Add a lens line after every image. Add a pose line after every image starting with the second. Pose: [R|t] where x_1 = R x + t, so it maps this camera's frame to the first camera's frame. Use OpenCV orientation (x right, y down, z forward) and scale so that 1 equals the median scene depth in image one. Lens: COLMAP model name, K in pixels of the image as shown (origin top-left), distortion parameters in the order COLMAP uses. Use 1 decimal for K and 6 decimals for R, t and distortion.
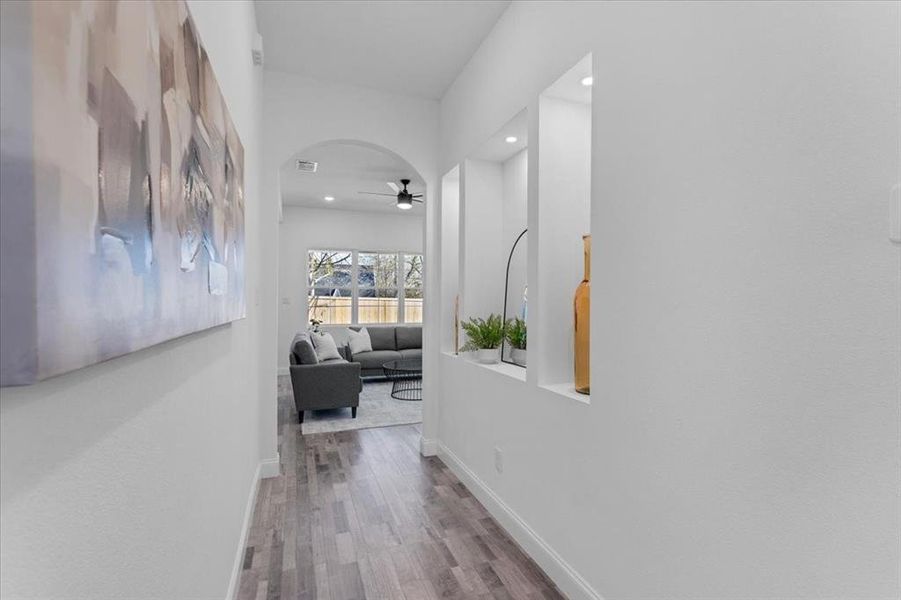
lens RADIAL K [[430.7, 0, 443.8], [0, 430.7, 299.3], [0, 0, 1]] dist [0.000454, 0.000617]
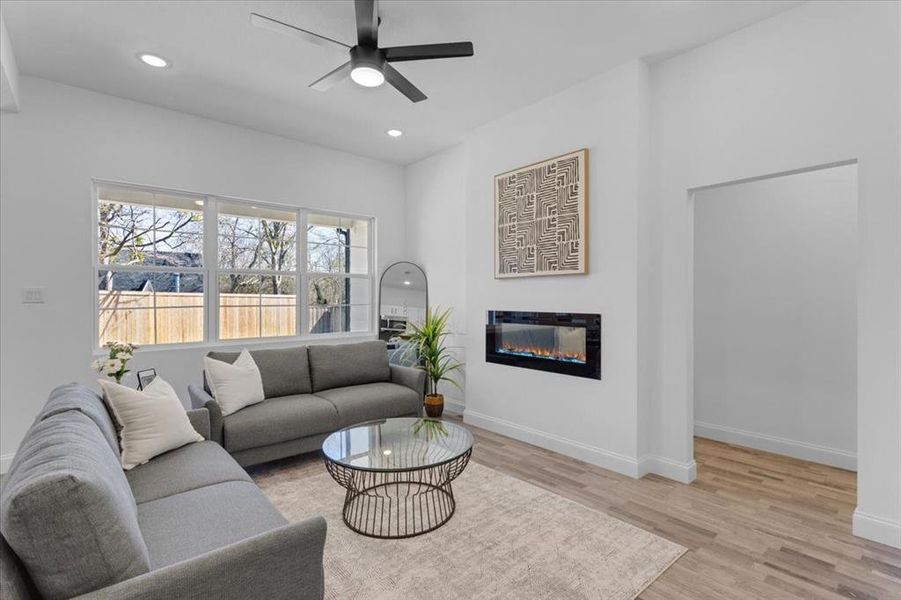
lens RADIAL K [[430.7, 0, 453.2], [0, 430.7, 296.5], [0, 0, 1]] dist [0.000454, 0.000617]
pose [[0.929175, -0.006057, 0.369591, -0.143442], [0.005414, 0.999981, 0.002778, 0.005117], [-0.369601, -0.000580, 0.929191, 0.469273]]
